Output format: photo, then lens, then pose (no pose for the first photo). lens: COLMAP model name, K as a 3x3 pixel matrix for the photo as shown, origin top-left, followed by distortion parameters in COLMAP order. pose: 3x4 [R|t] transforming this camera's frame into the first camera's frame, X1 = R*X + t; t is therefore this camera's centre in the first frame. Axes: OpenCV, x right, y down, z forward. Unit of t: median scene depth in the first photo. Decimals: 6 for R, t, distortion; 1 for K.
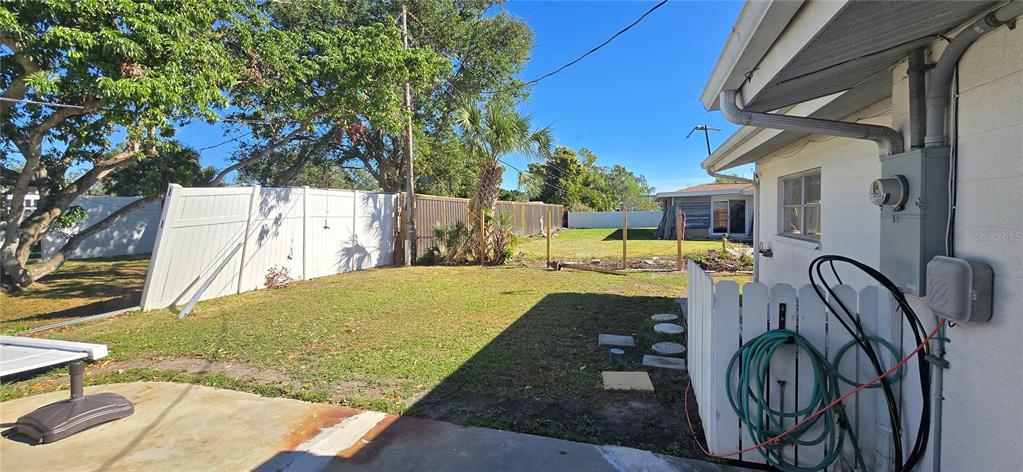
lens RADIAL K [[421.8, 0, 511.5], [0, 421.8, 217.1], [0, 0, 1]] dist [-0.010440, 0.000032]
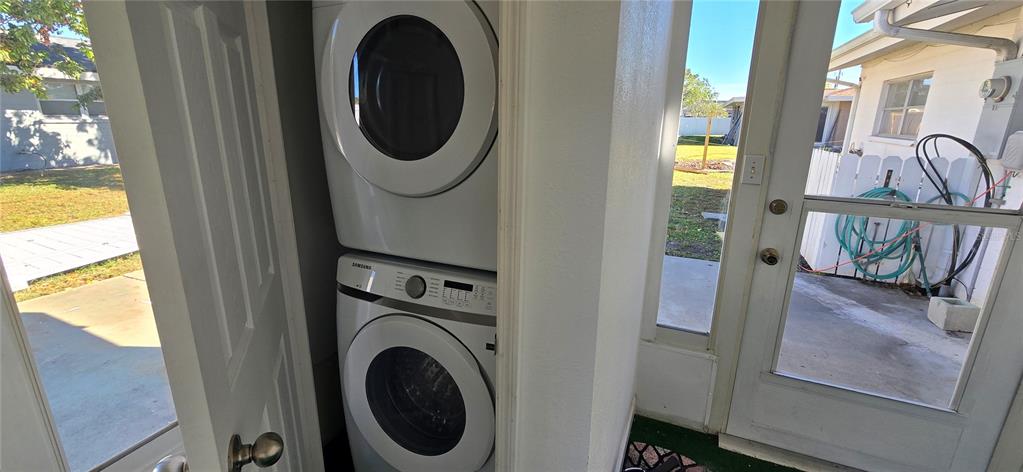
lens RADIAL K [[416.5, 0, 510.7], [0, 416.5, 225.7], [0, 0, 1]] dist [-0.002434, -0.000361]
pose [[0.993512, 0.044982, -0.104450, -0.512561], [-0.018709, 0.970586, 0.240028, 0.075899], [0.112174, -0.236517, 0.965130, -0.593953]]
